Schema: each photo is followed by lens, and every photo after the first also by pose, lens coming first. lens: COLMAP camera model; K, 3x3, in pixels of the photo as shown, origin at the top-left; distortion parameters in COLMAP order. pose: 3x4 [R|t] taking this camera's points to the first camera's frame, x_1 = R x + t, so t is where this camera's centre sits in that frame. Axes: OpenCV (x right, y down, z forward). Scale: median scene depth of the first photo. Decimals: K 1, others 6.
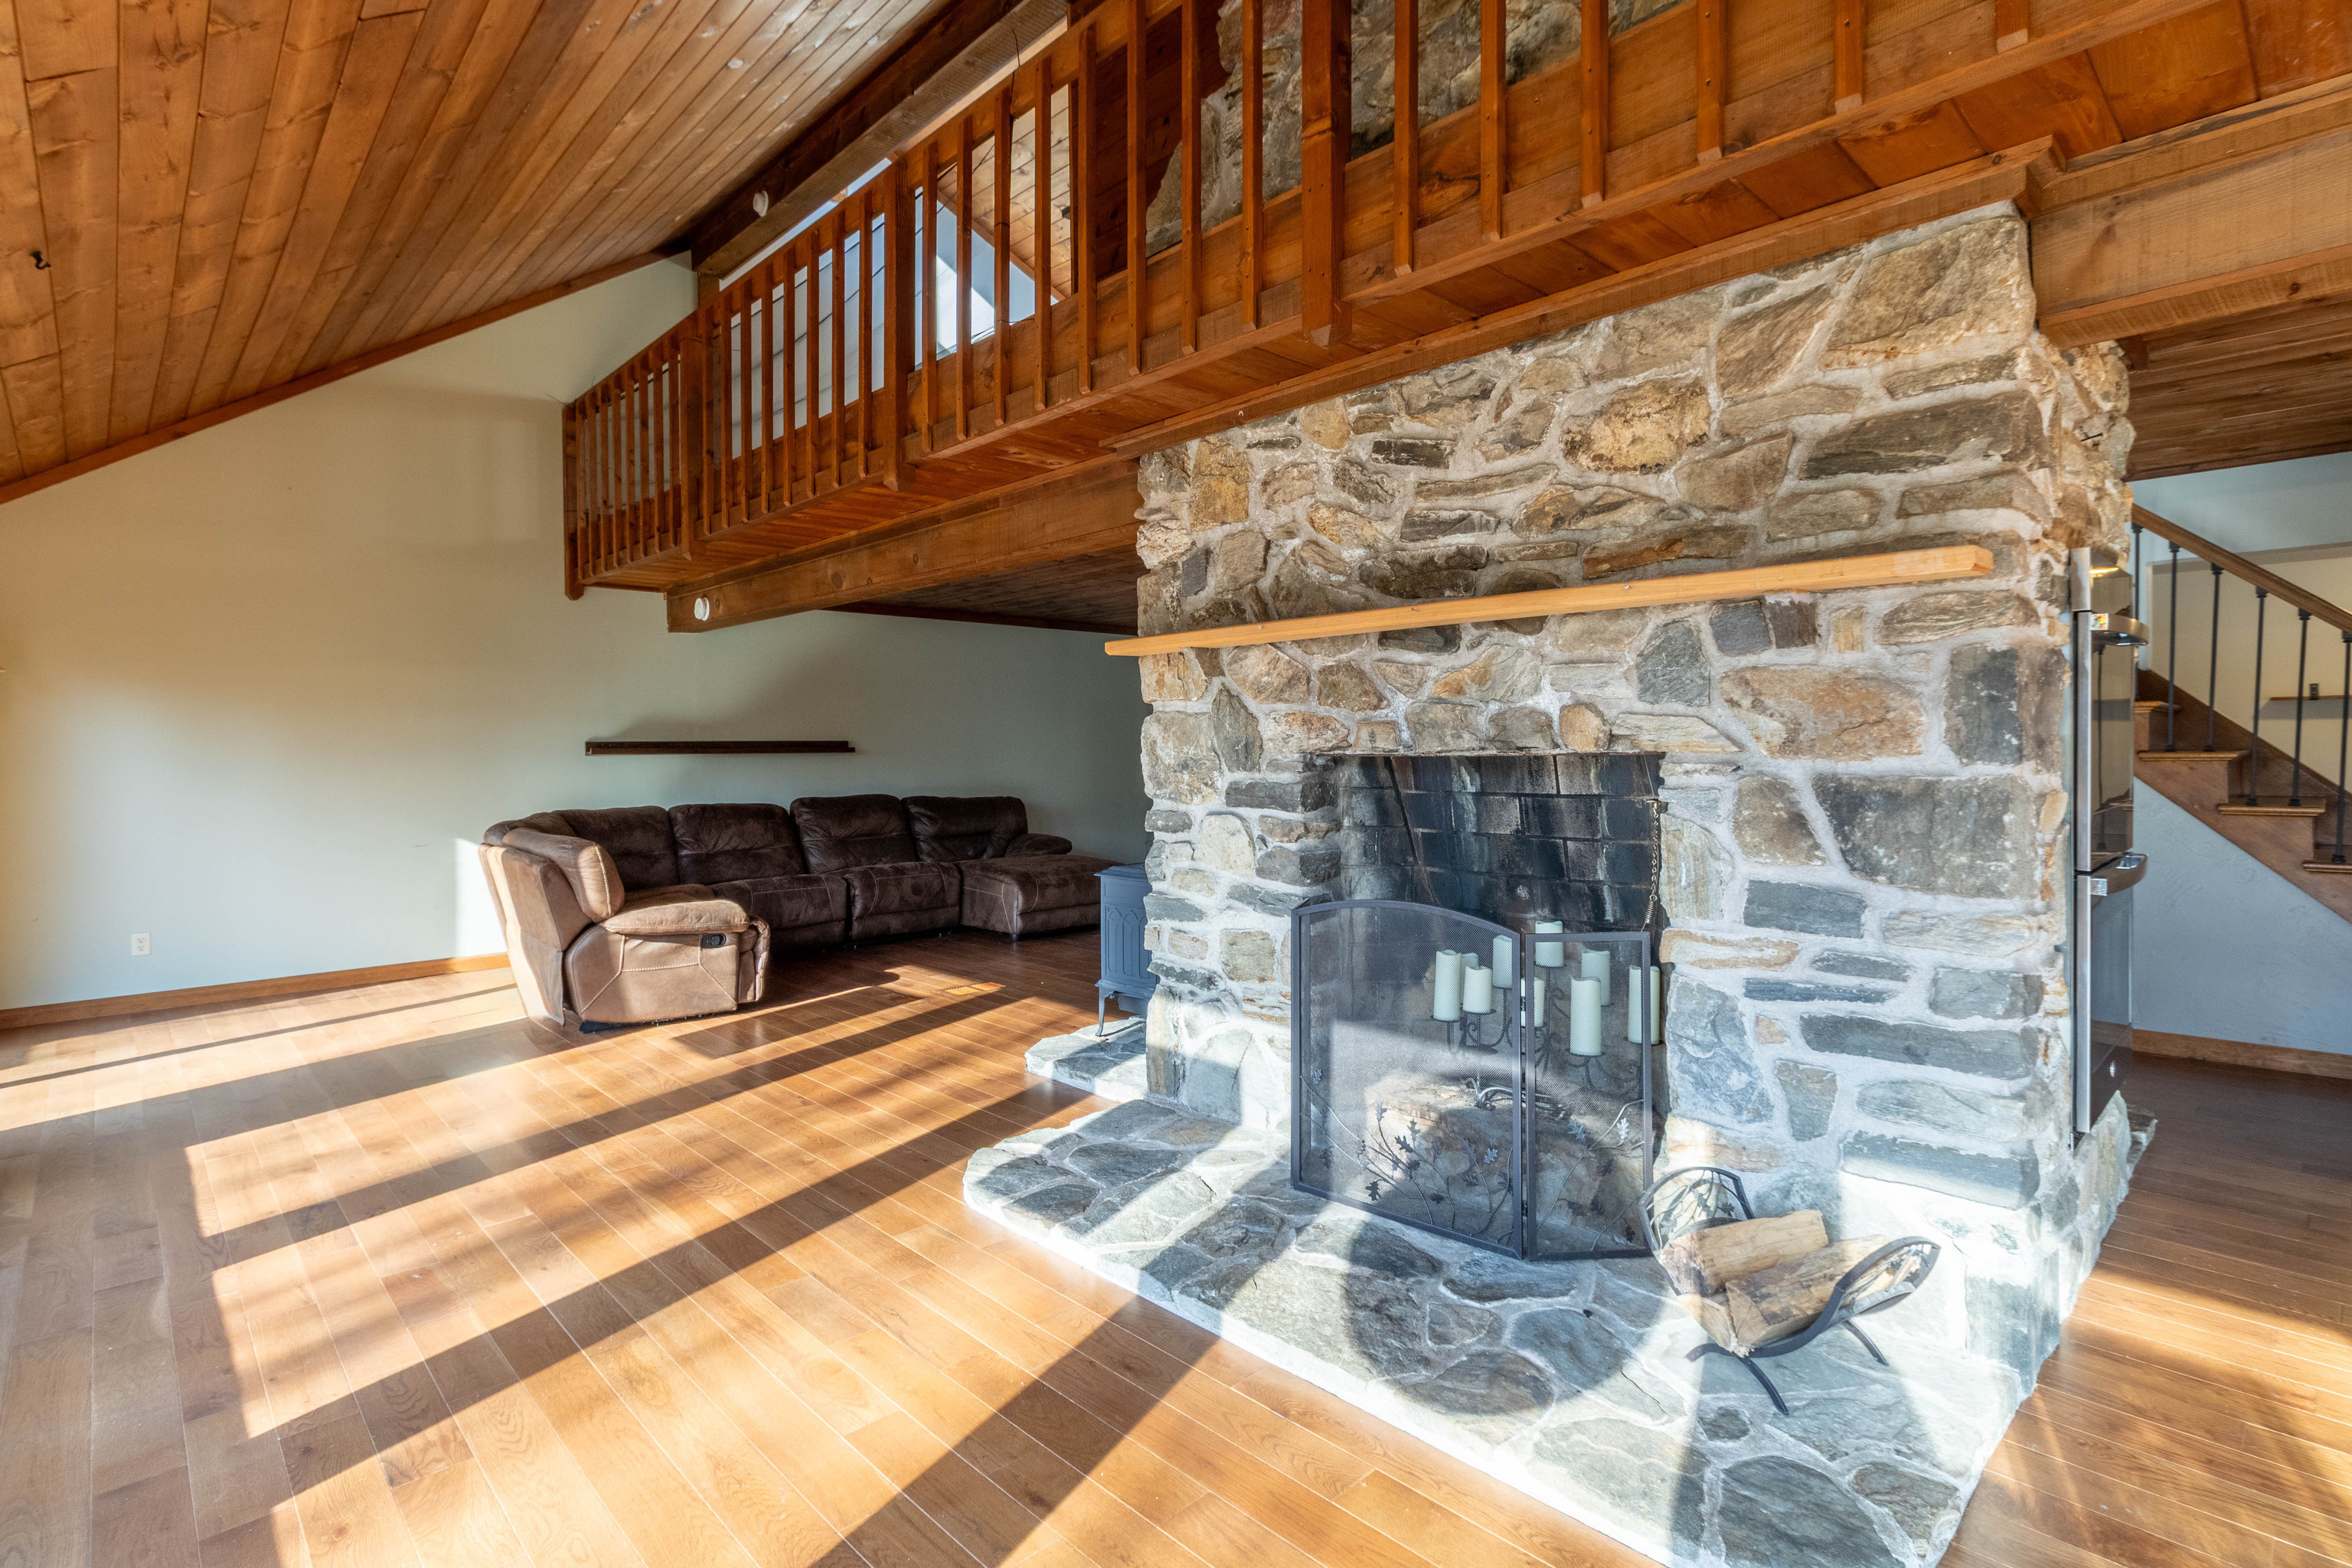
lens RADIAL K [[1087.6, 0, 1130.0], [0, 1087.6, 752.2], [0, 0, 1]] dist [-0.002441, 0.000605]
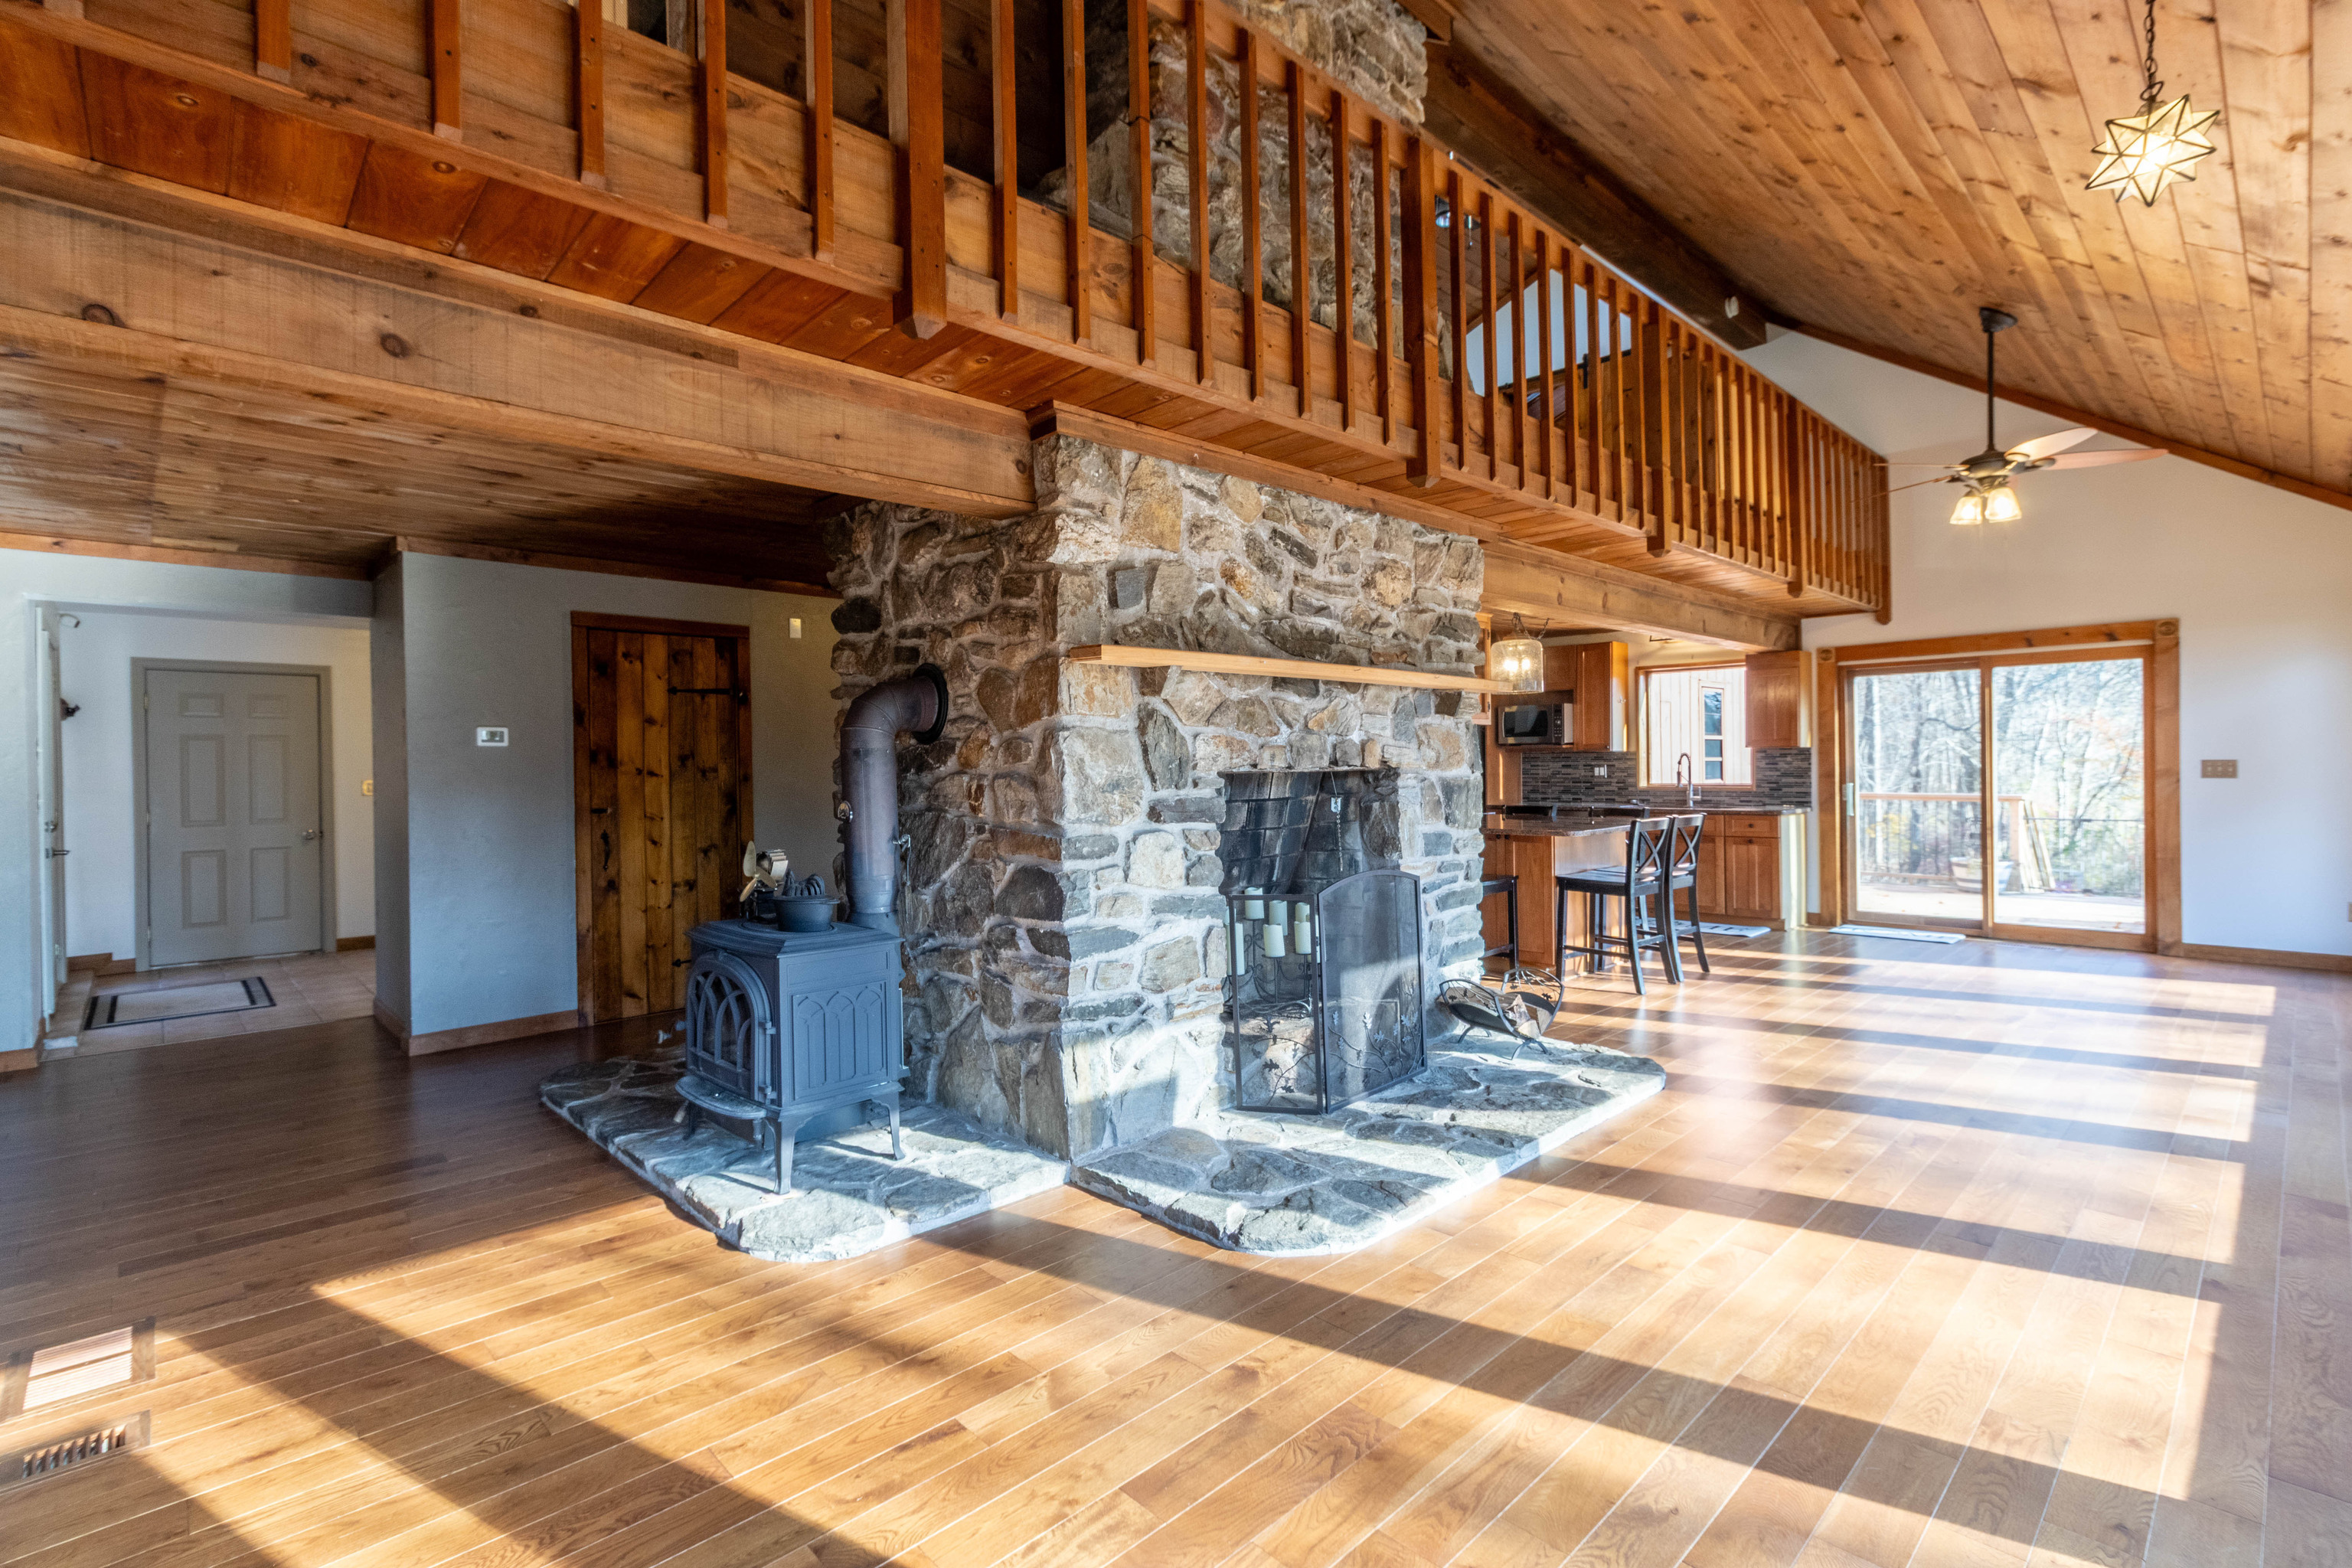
lens RADIAL K [[1087.6, 0, 1152.9], [0, 1087.6, 764.7], [0, 0, 1]] dist [-0.002441, 0.000605]
pose [[-0.000544, 0.006630, 0.999978, -1.055430], [0.012057, 0.999905, -0.006622, 0.001106], [-0.999927, 0.012053, -0.000623, 1.134550]]
